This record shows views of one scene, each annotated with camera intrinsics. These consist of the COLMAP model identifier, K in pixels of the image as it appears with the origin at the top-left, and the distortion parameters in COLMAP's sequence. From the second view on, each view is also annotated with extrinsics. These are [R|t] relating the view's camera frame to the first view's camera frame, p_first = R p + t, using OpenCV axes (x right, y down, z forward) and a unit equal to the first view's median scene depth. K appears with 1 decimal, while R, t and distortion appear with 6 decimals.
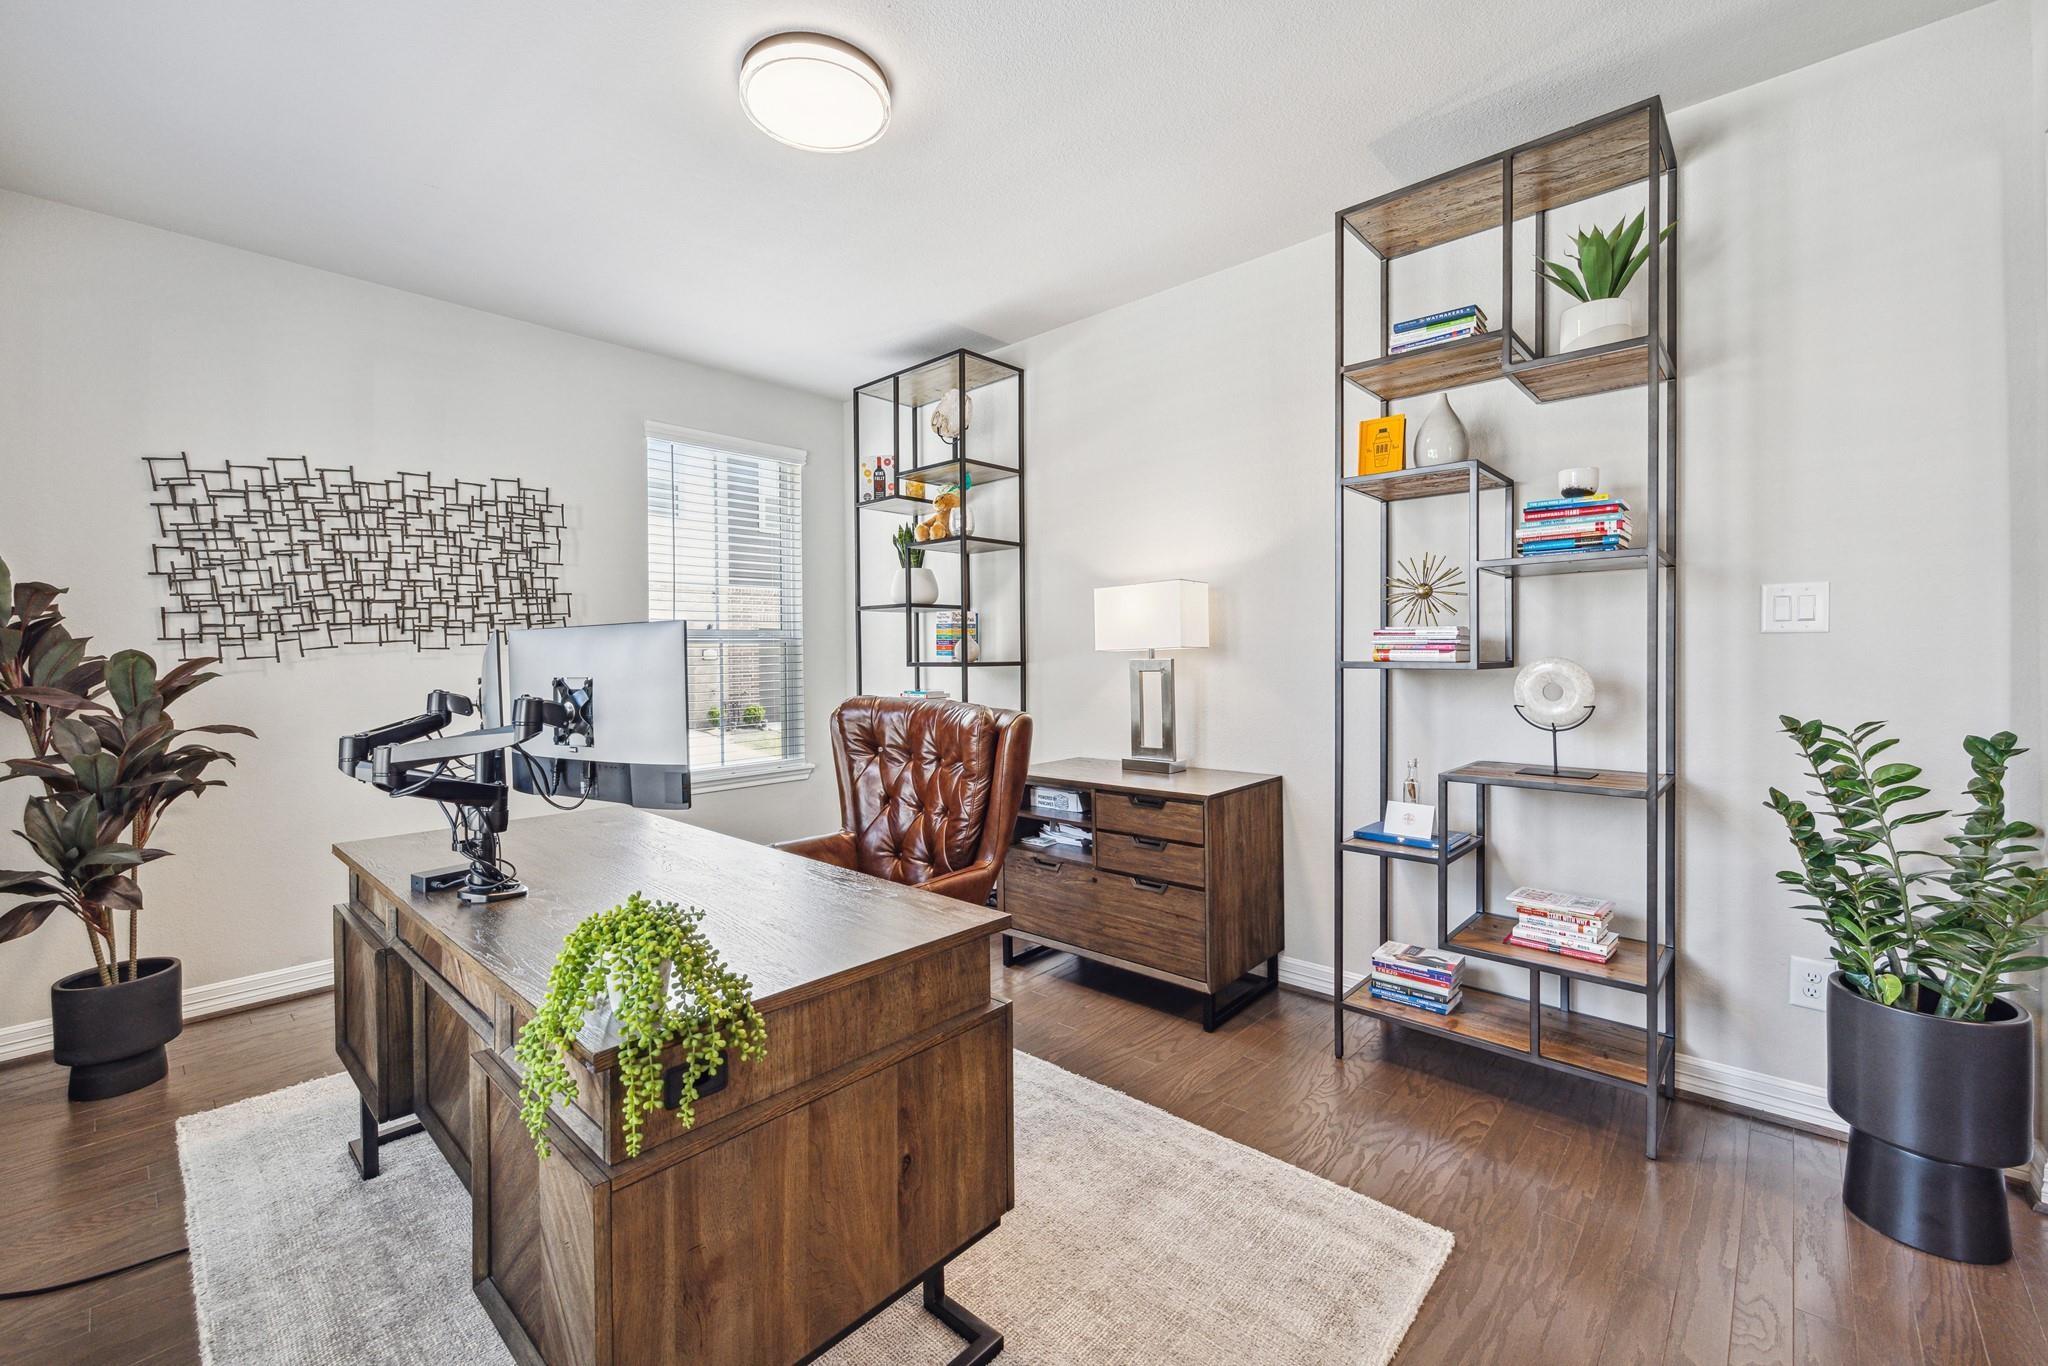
lens RADIAL K [[831.0, 0, 1031.9], [0, 831.0, 677.0], [0, 0, 1]] dist [-0.011229, 0.000068]
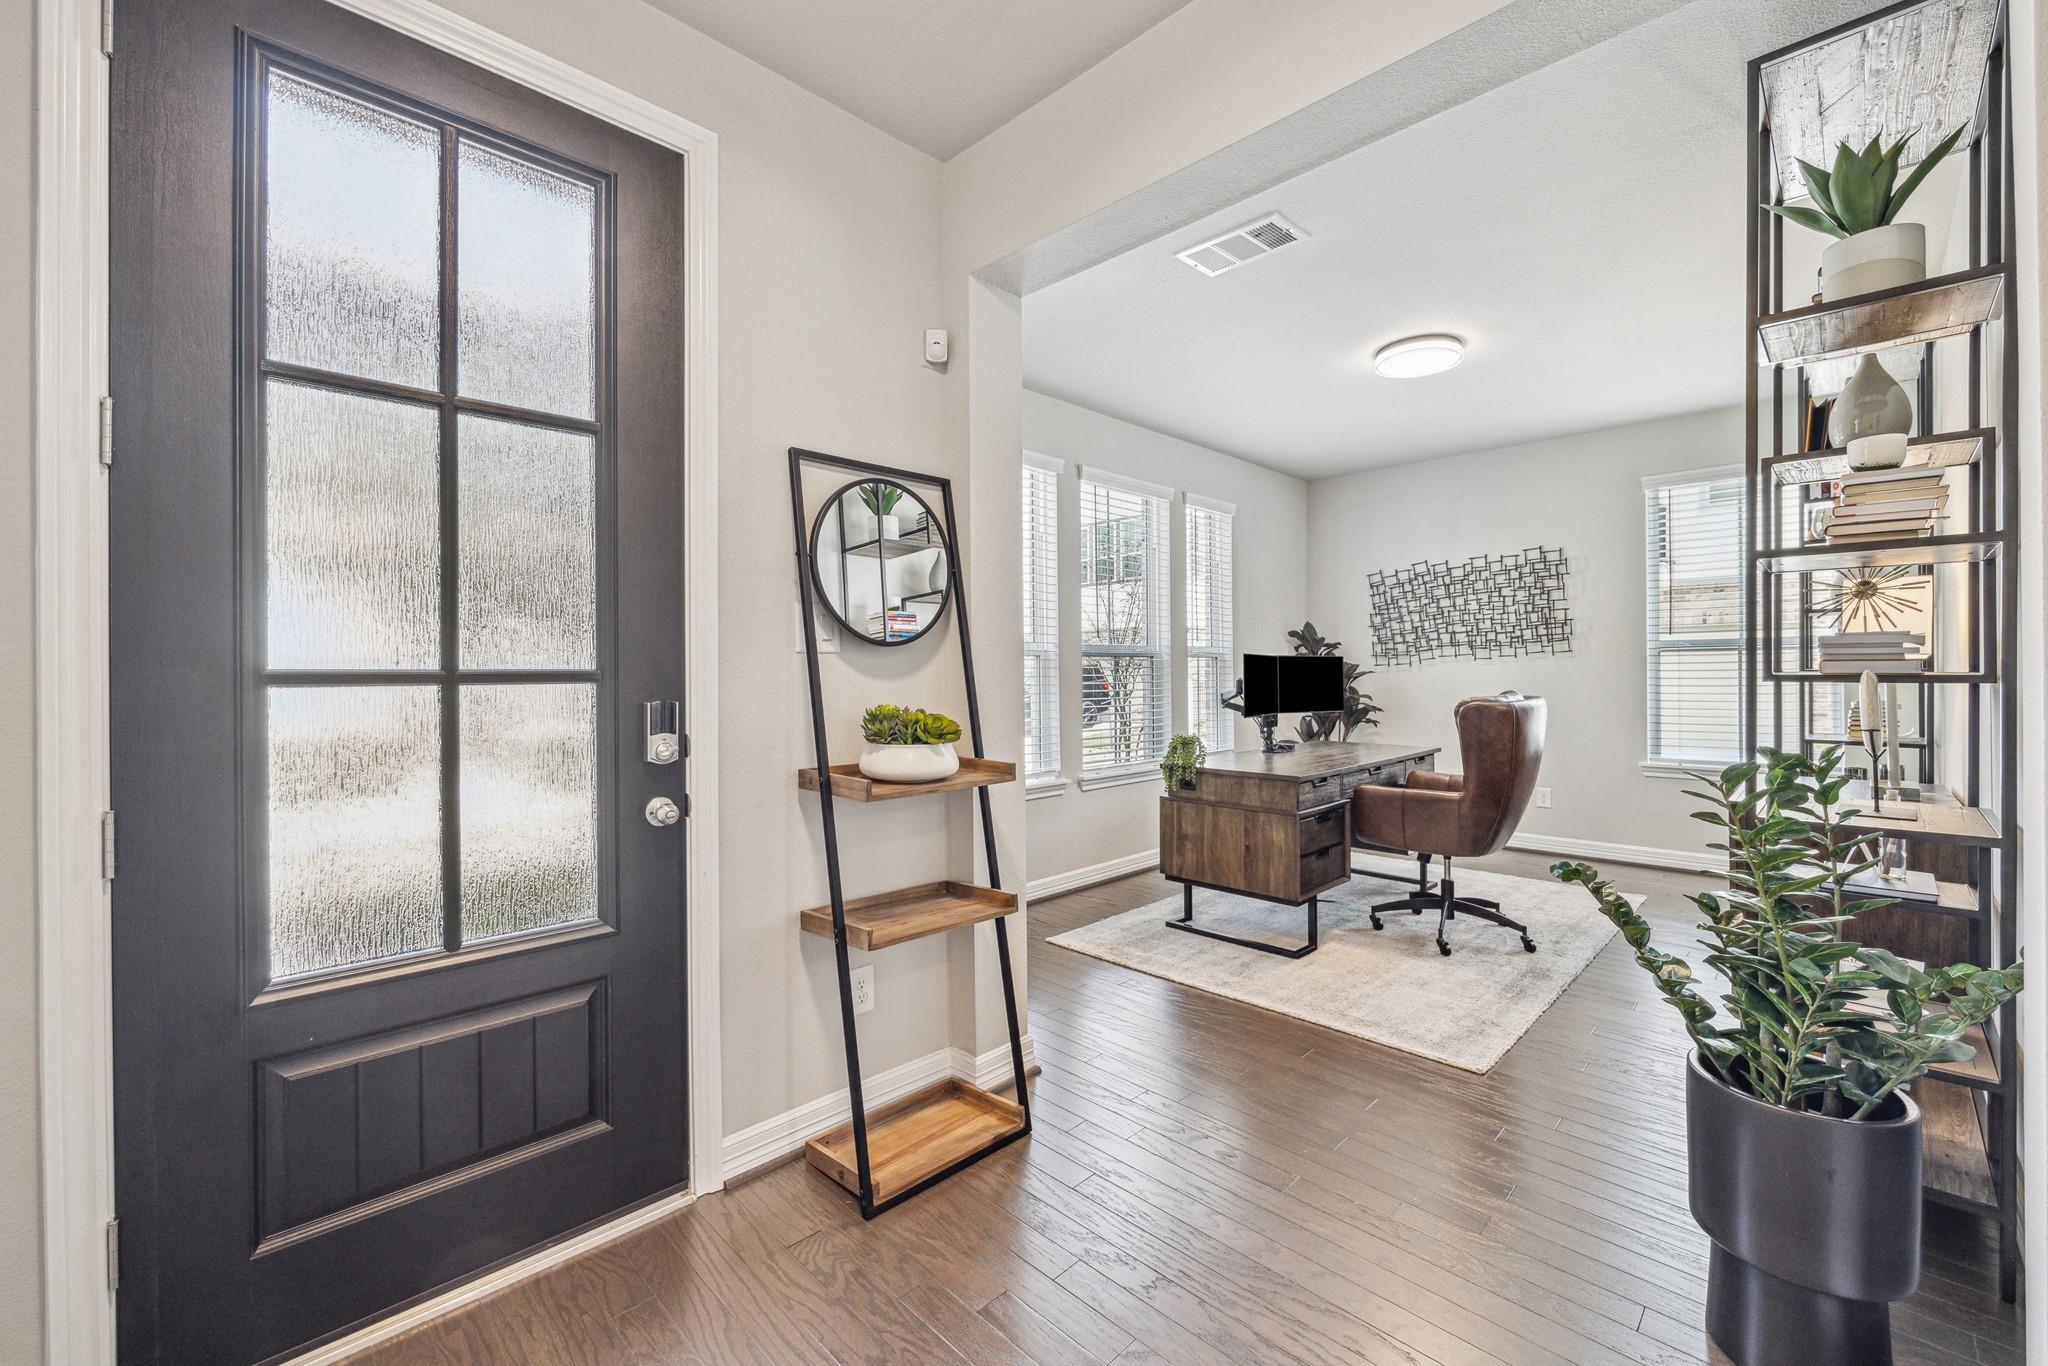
lens RADIAL K [[831.0, 0, 1031.9], [0, 831.0, 677.0], [0, 0, 1]] dist [-0.011229, 0.000068]
pose [[-0.058324, 0.008145, -0.998264, 1.079109], [-0.026969, 0.999589, 0.009732, 0.011886], [0.997933, 0.027490, -0.058080, 0.189086]]
